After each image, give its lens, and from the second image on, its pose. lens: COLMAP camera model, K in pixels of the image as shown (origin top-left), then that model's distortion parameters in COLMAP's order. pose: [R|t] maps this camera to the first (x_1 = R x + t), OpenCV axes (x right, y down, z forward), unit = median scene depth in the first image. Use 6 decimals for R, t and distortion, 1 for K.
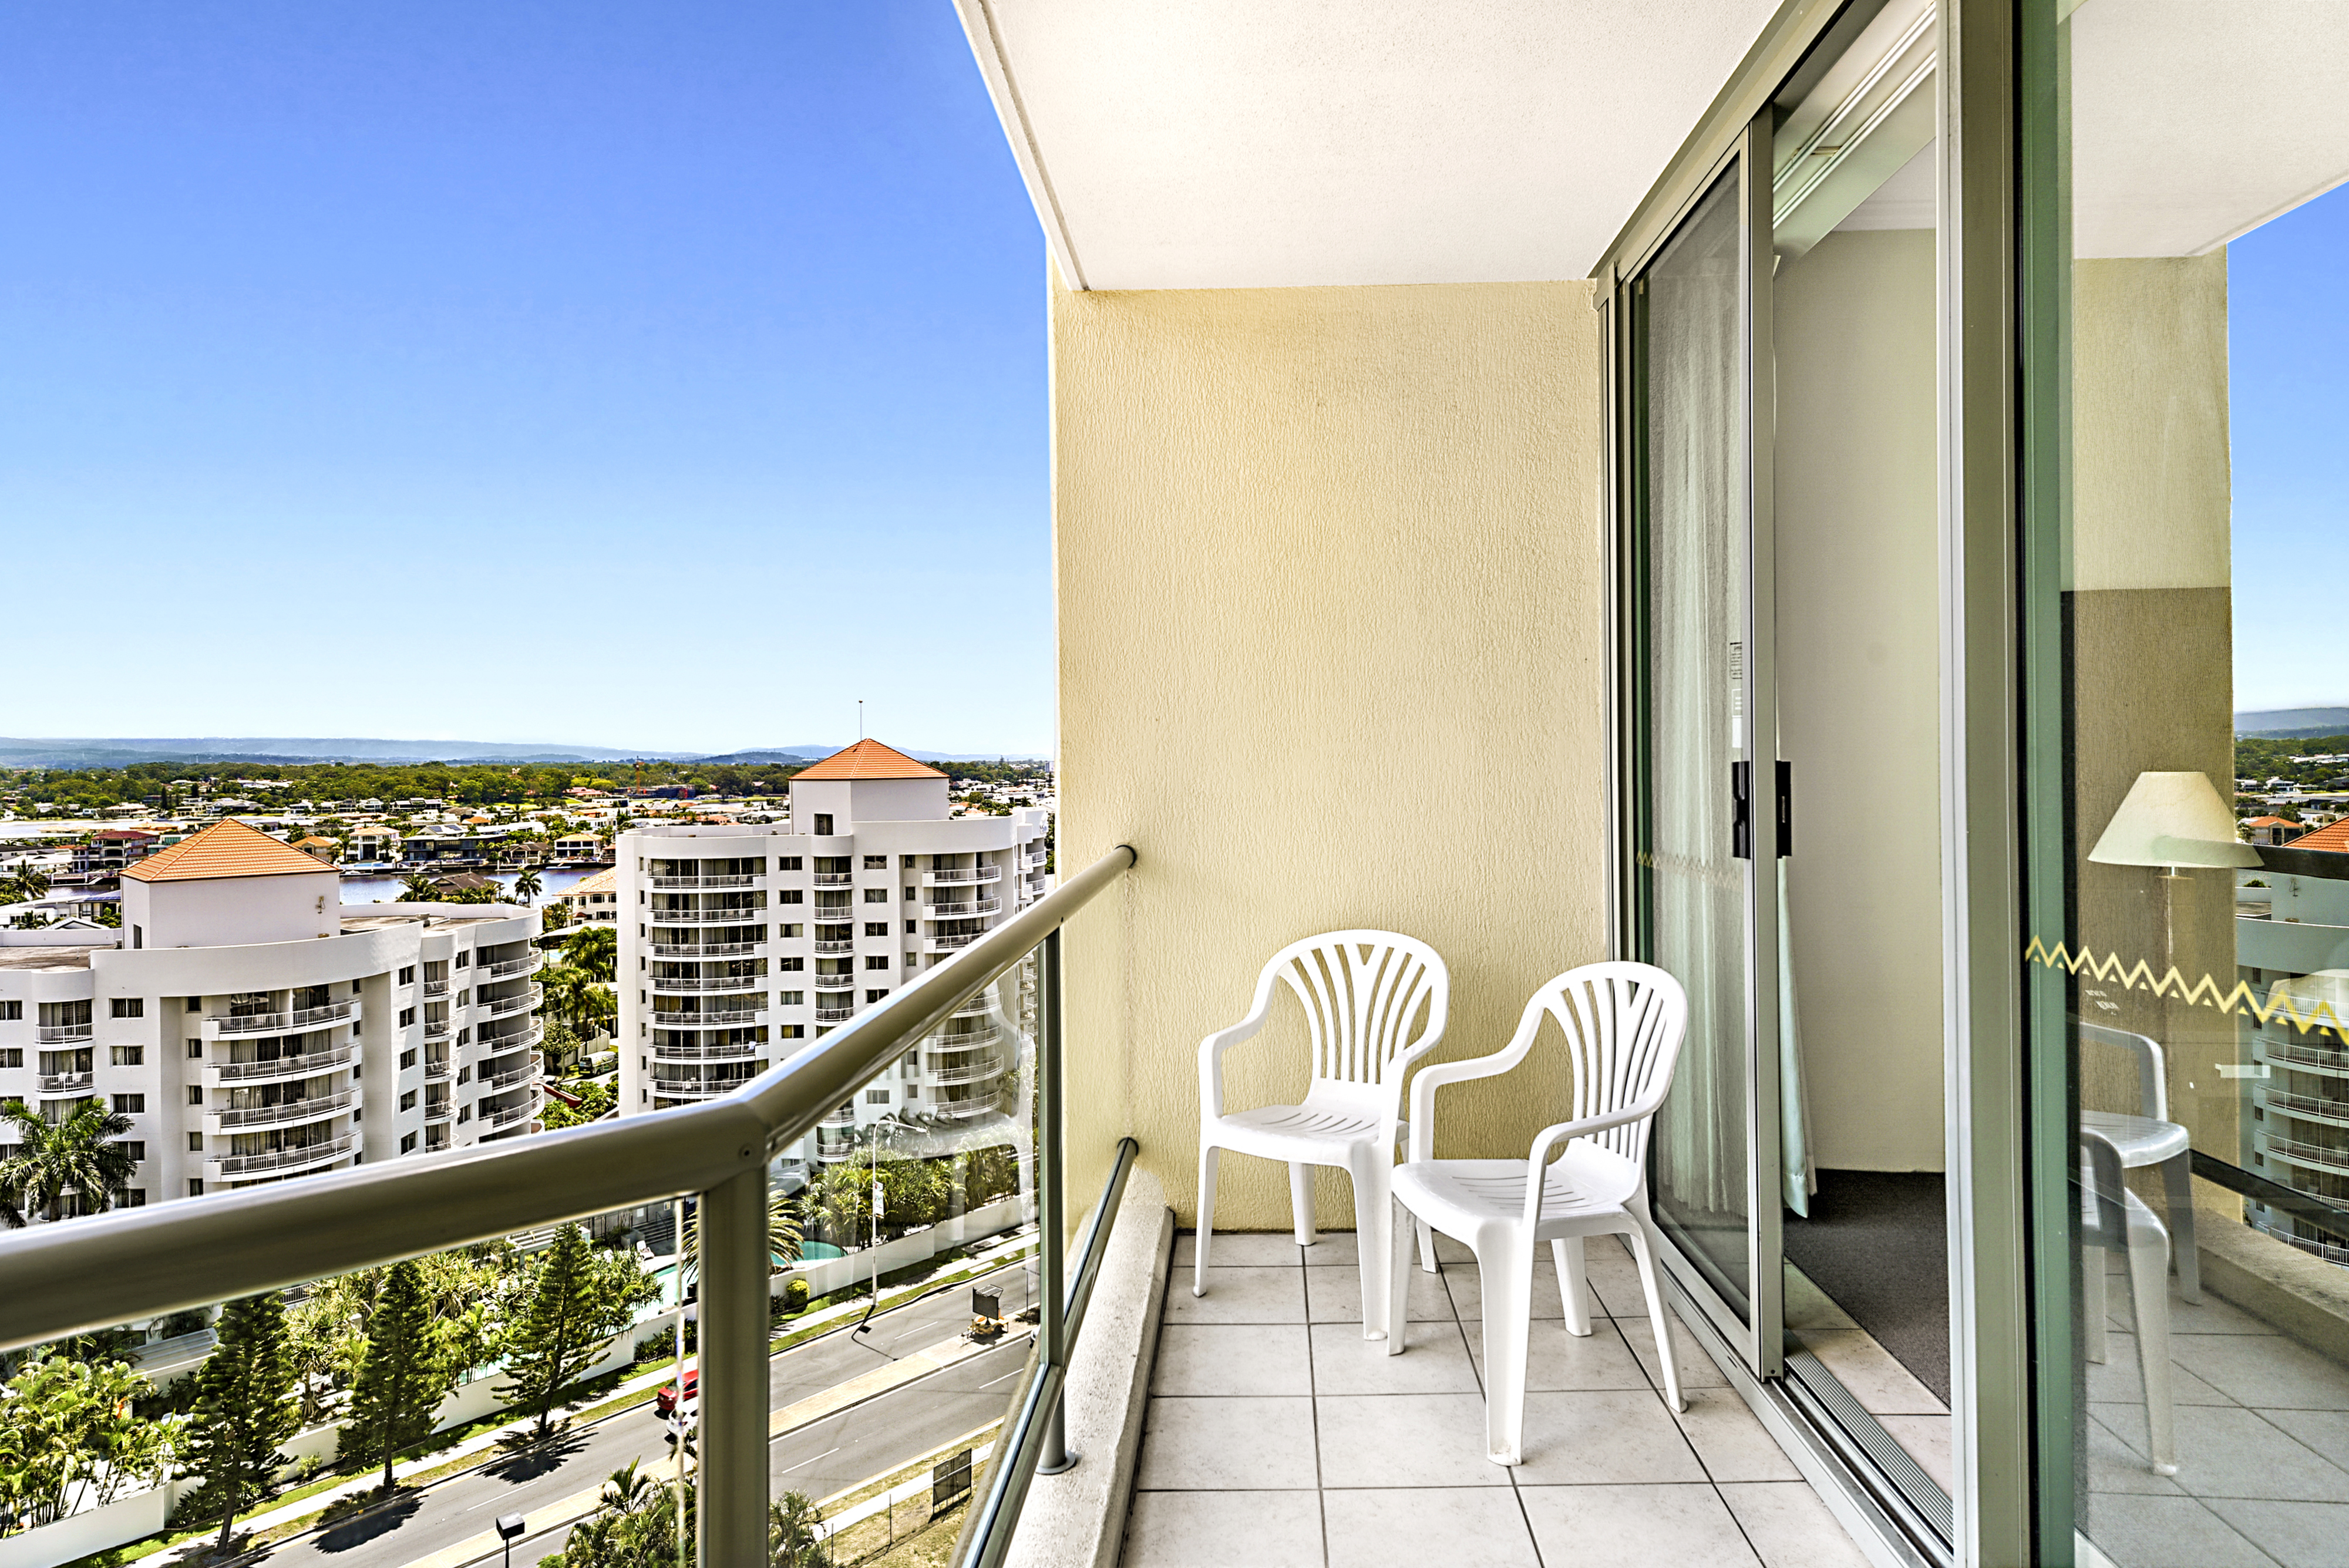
lens RADIAL K [[1345.6, 0, 1174.5], [0, 1345.6, 784.0], [0, 0, 1]] dist [-0.002469, -0.001416]
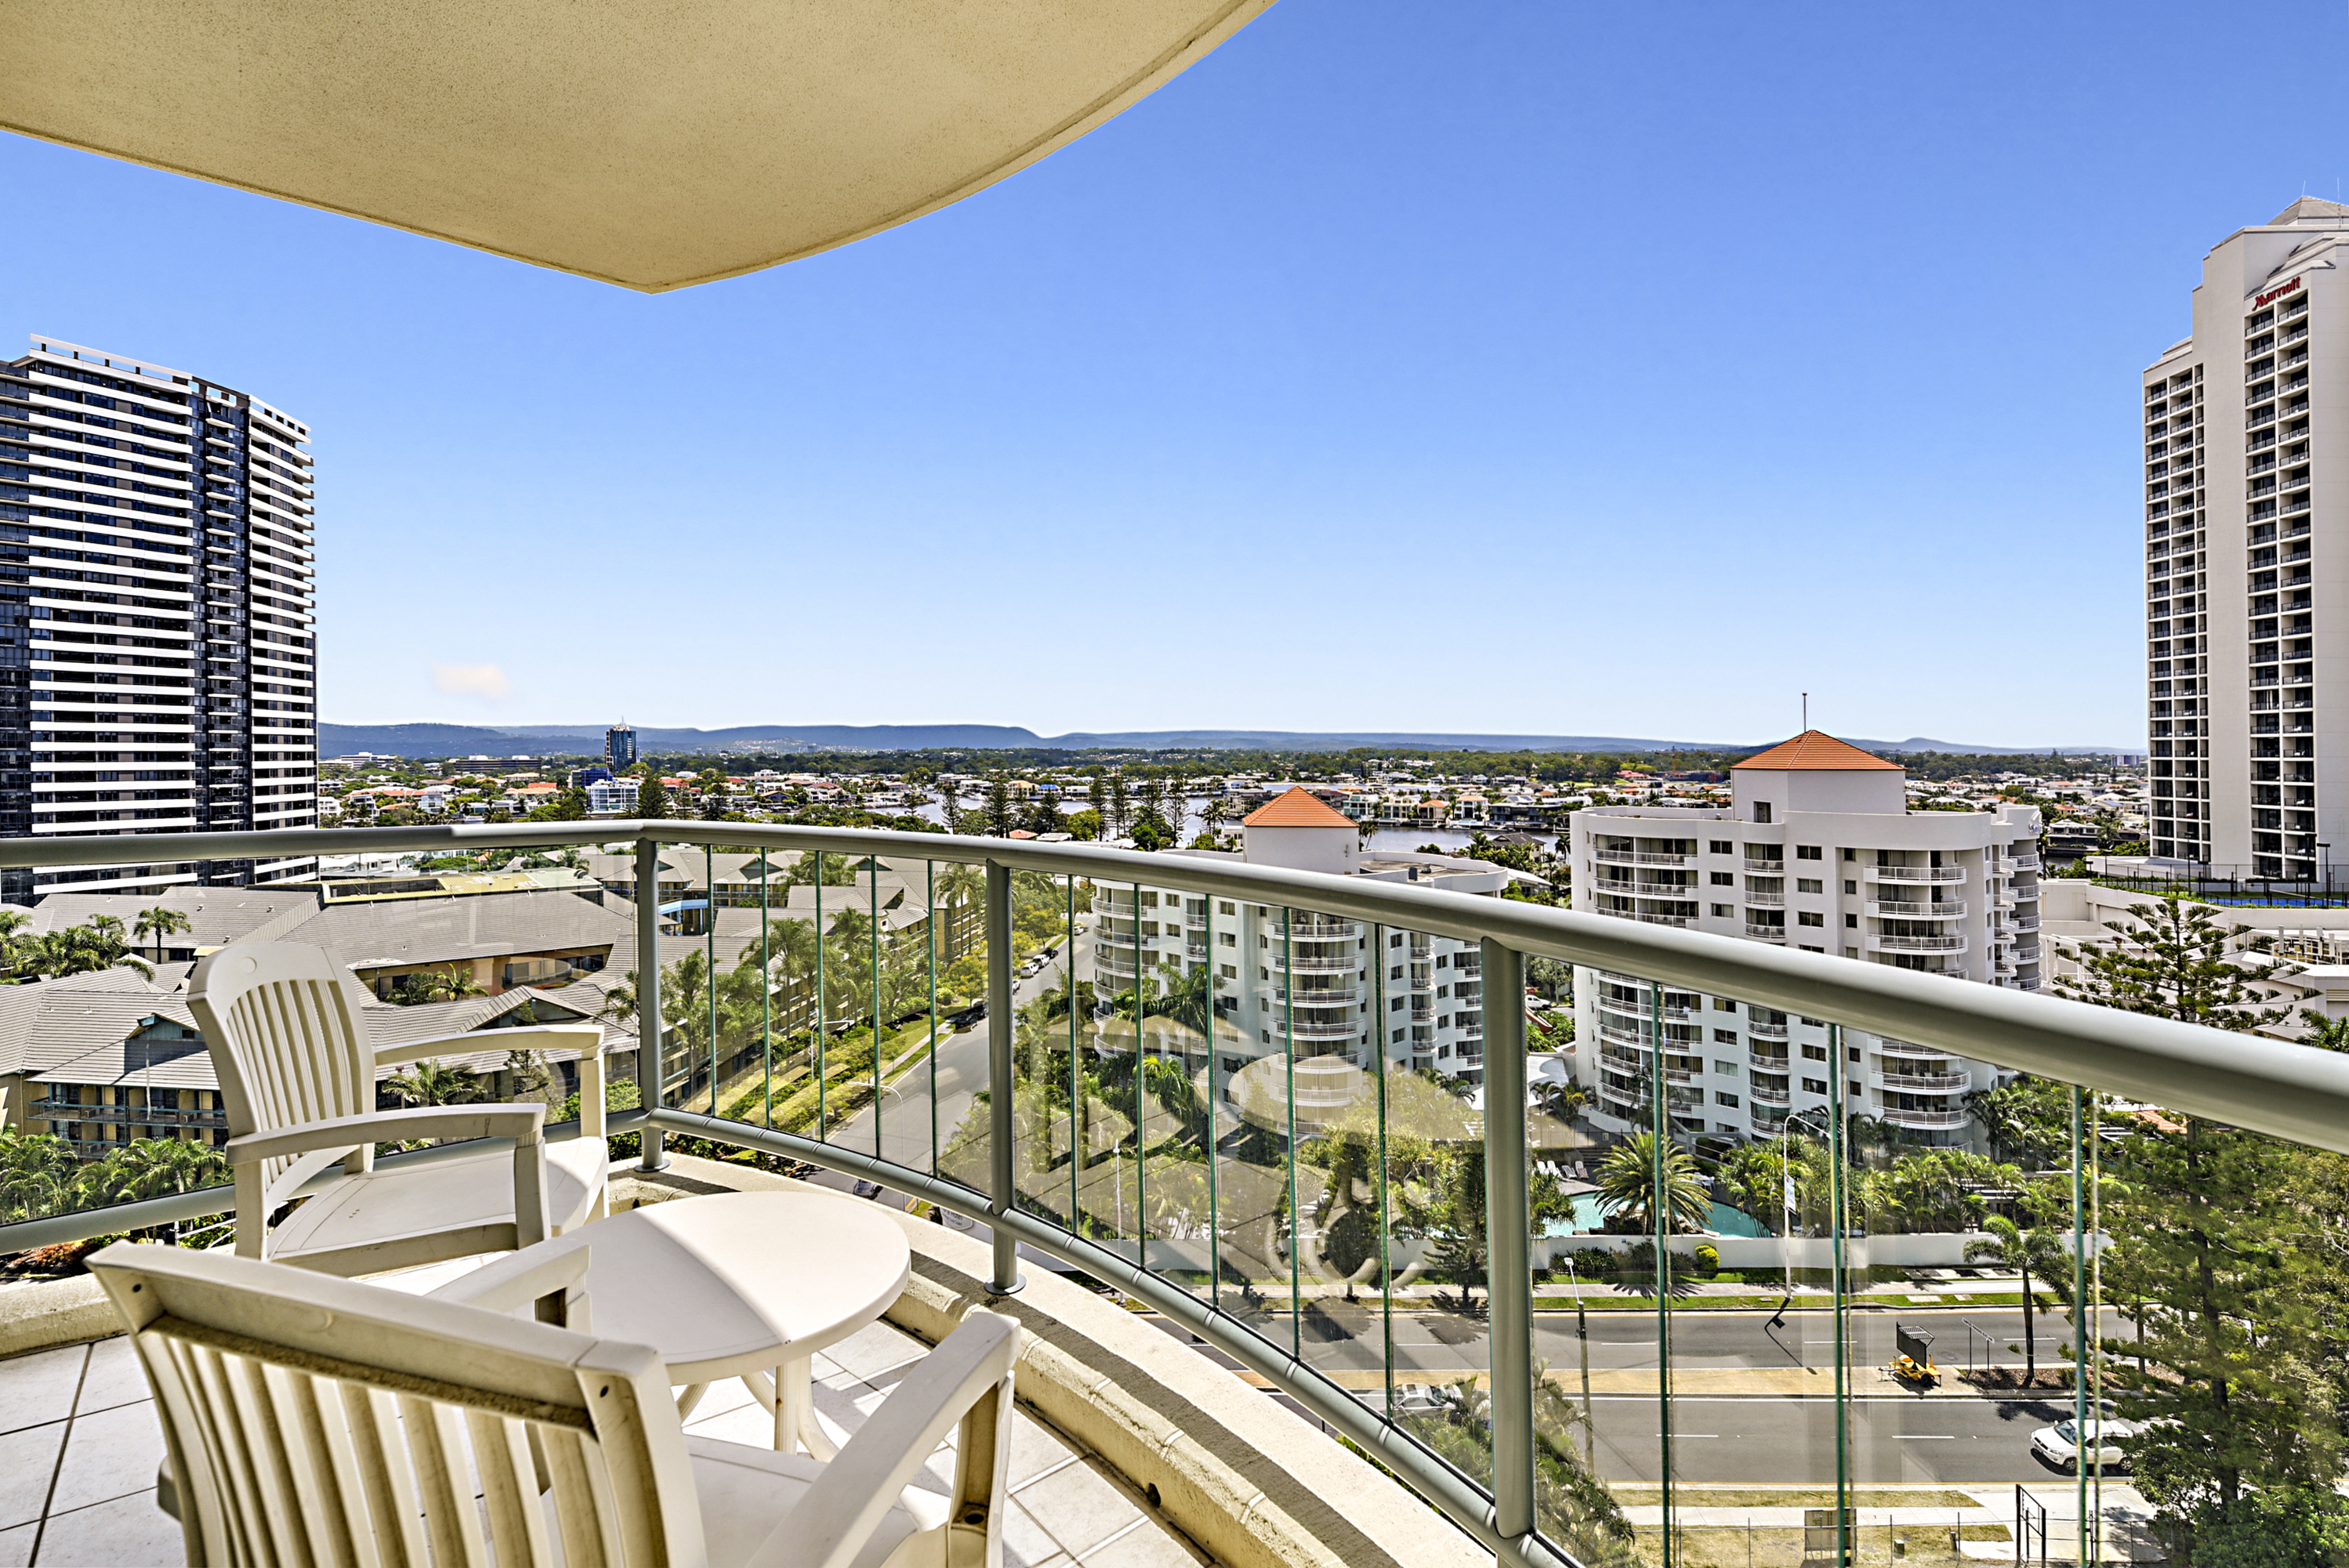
lens RADIAL K [[1045.9, 0, 1159.1], [0, 1045.9, 723.9], [0, 0, 1]] dist [0.001354, -0.016507]
pose [[0.661289, -0.008294, -0.750085, 0.042770], [-0.023175, 0.999236, -0.031481, -0.002494], [0.749773, 0.038202, 0.660591, 0.110245]]
